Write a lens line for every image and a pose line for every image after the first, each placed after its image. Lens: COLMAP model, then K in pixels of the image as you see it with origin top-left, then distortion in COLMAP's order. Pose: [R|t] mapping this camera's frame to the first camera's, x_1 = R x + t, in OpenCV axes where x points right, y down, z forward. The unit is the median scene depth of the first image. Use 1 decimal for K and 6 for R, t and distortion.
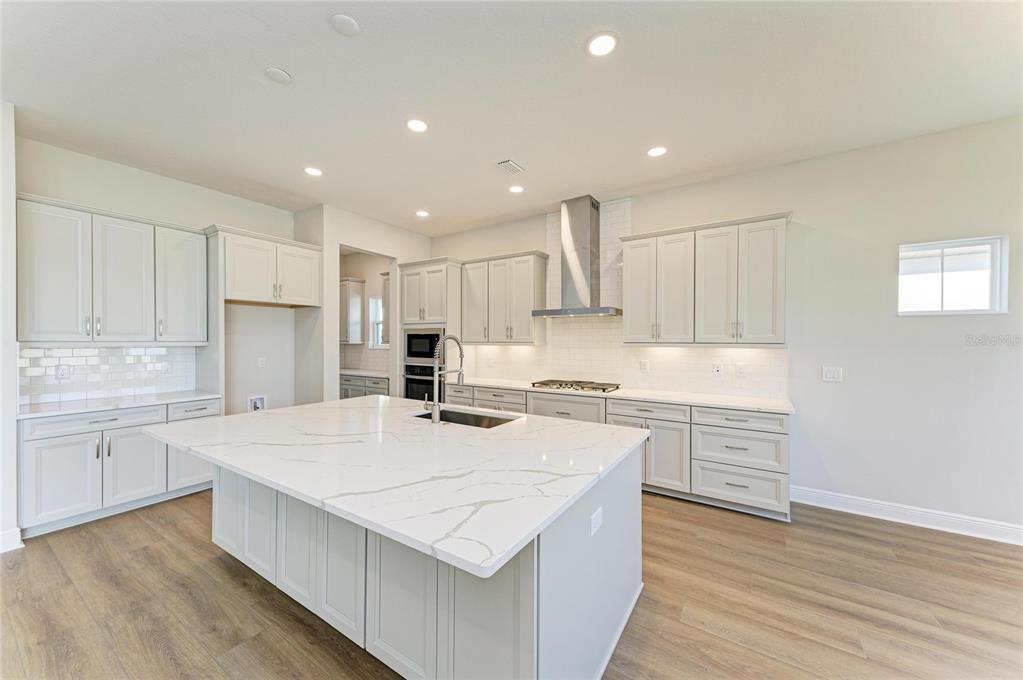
lens RADIAL K [[372.6, 0, 512.1], [0, 372.6, 342.4], [0, 0, 1]] dist [0.009662, -0.001331]
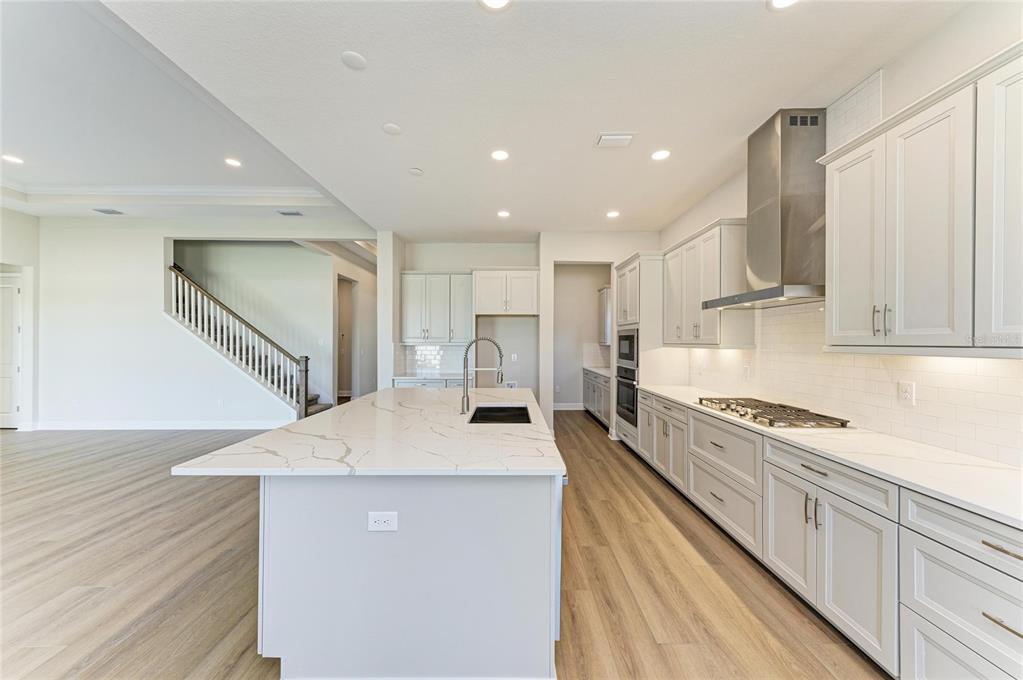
lens RADIAL K [[356.7, 0, 511.2], [0, 356.7, 343.3], [0, 0, 1]] dist [0.001740, -0.000425]
pose [[0.547016, 0.002657, -0.837118, 0.431289], [-0.004862, 0.999988, -0.000003, 0.000007], [0.837108, 0.004072, 0.547022, 0.272885]]
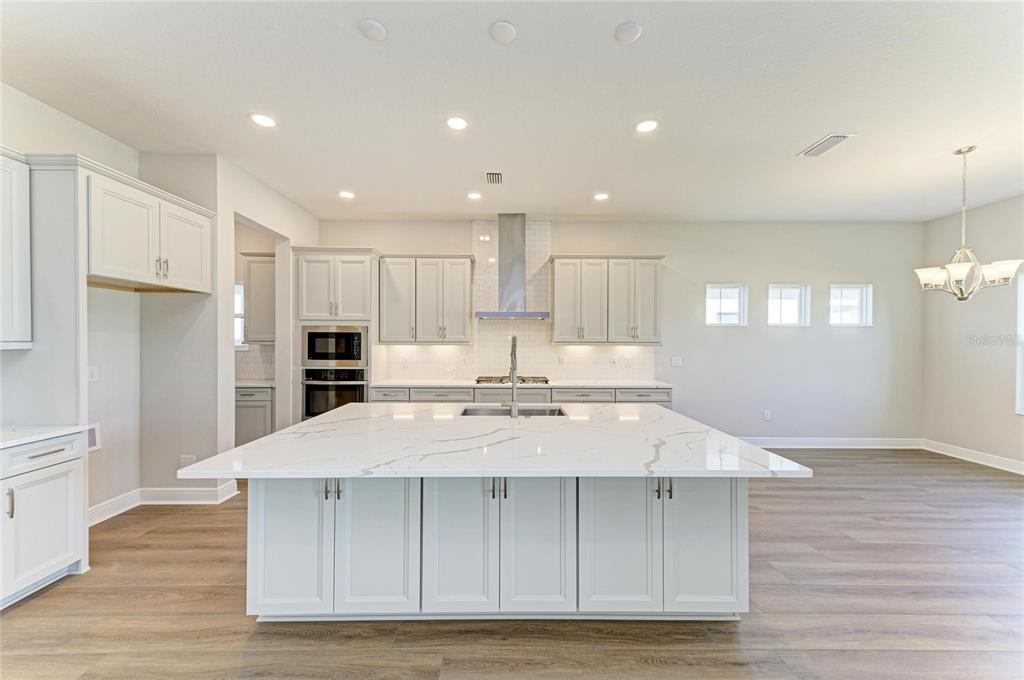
lens RADIAL K [[372.9, 0, 513.0], [0, 372.9, 343.7], [0, 0, 1]] dist [0.009662, -0.001331]
pose [[0.833476, -0.004362, 0.552538, -0.426669], [0.000839, 0.999978, 0.006629, -0.002097], [-0.552555, -0.005061, 0.833461, 0.057855]]
